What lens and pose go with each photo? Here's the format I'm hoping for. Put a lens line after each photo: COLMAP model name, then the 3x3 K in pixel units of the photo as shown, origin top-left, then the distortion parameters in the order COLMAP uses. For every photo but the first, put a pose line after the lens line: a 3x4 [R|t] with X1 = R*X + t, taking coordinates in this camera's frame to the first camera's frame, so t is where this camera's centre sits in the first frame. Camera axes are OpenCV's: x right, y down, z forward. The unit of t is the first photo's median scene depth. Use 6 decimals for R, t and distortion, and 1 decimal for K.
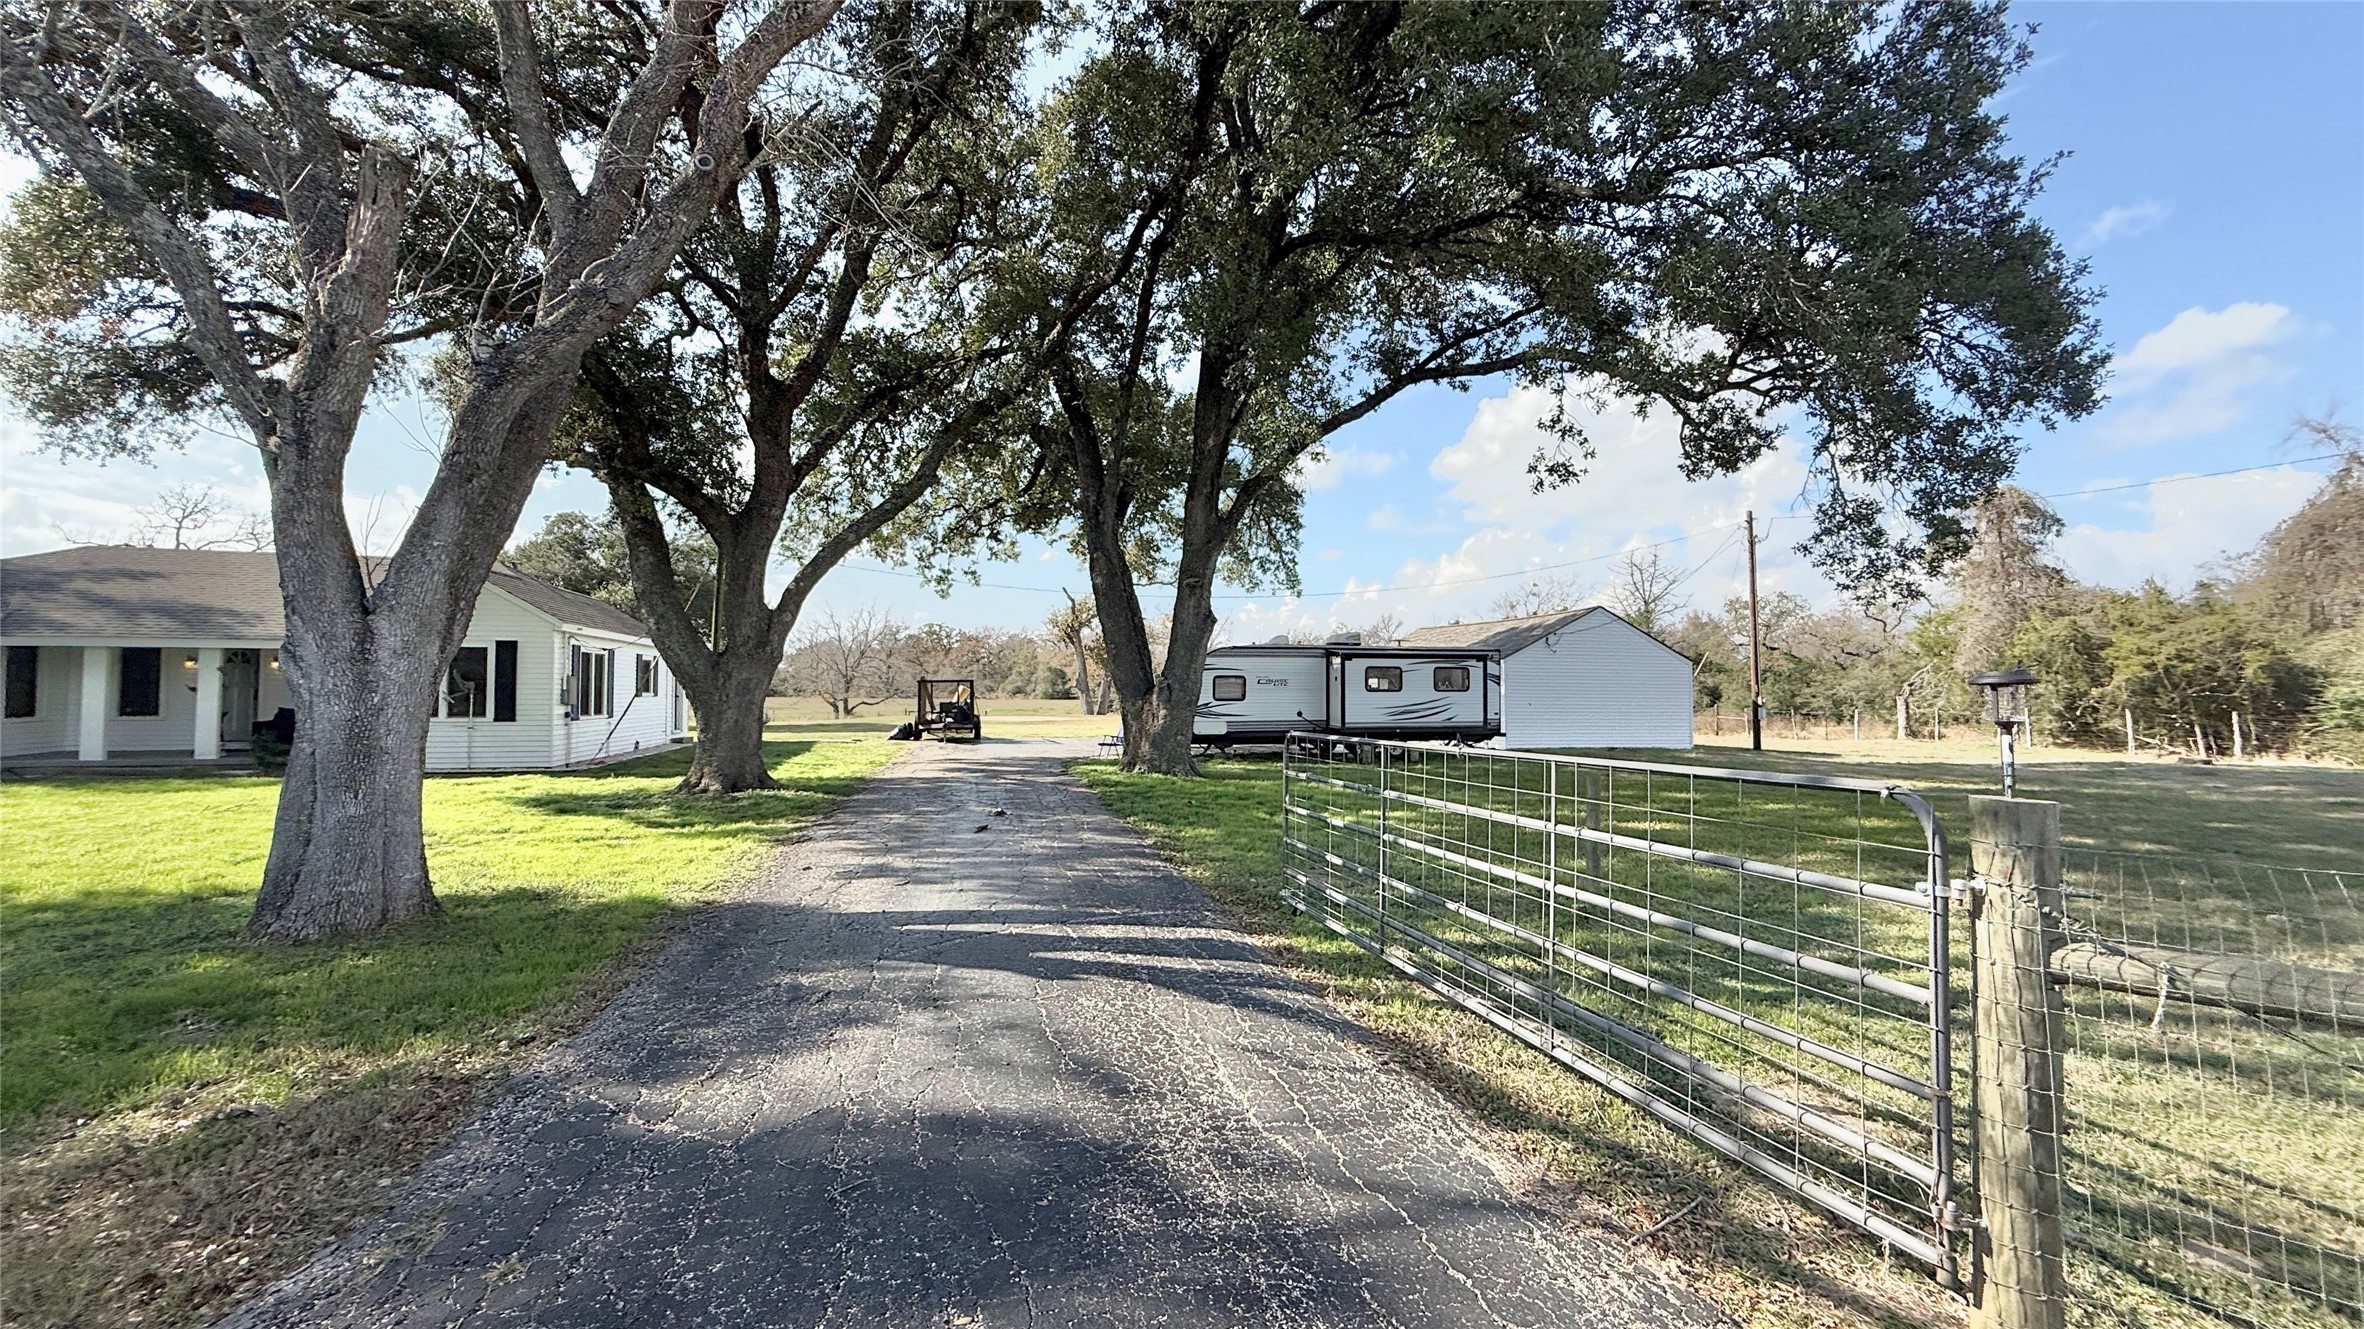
lens RADIAL K [[943.5, 0, 1182.0], [0, 943.5, 664.5], [0, 0, 1]] dist [0.003535, -0.000136]
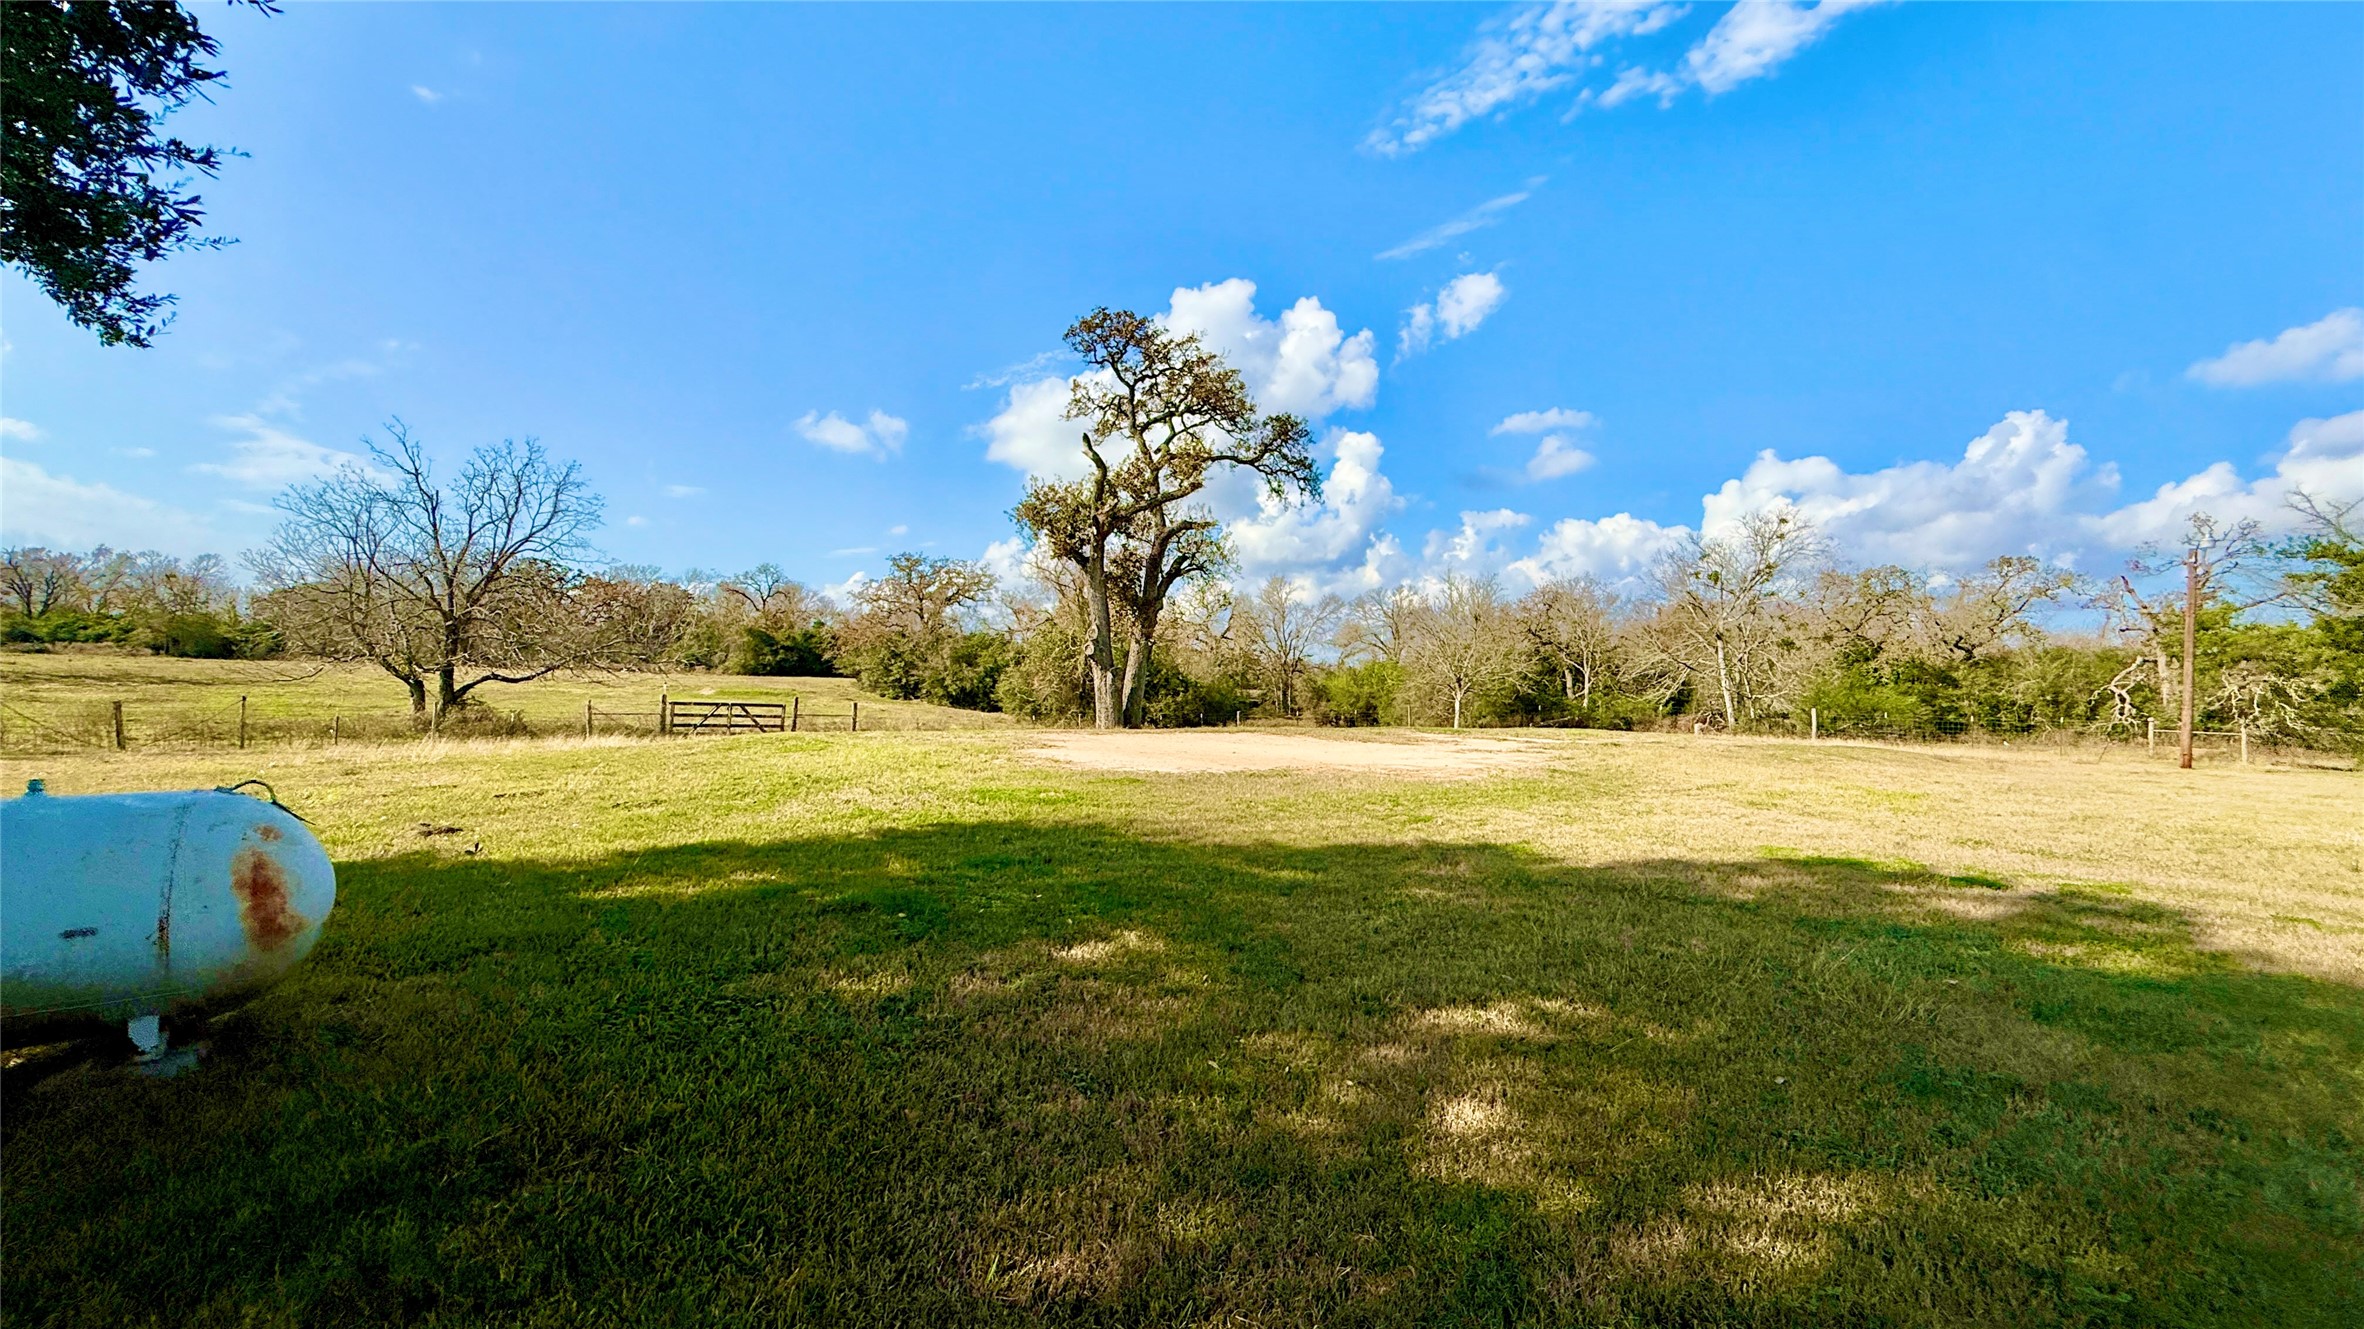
lens RADIAL K [[943.5, 0, 1182.0], [0, 943.5, 664.5], [0, 0, 1]] dist [0.003535, -0.000136]
pose [[0.927611, 0.029597, 0.372373, -0.817586], [-0.036912, 0.999240, 0.012529, 0.070110], [-0.371719, -0.025367, 0.927999, 1.846062]]
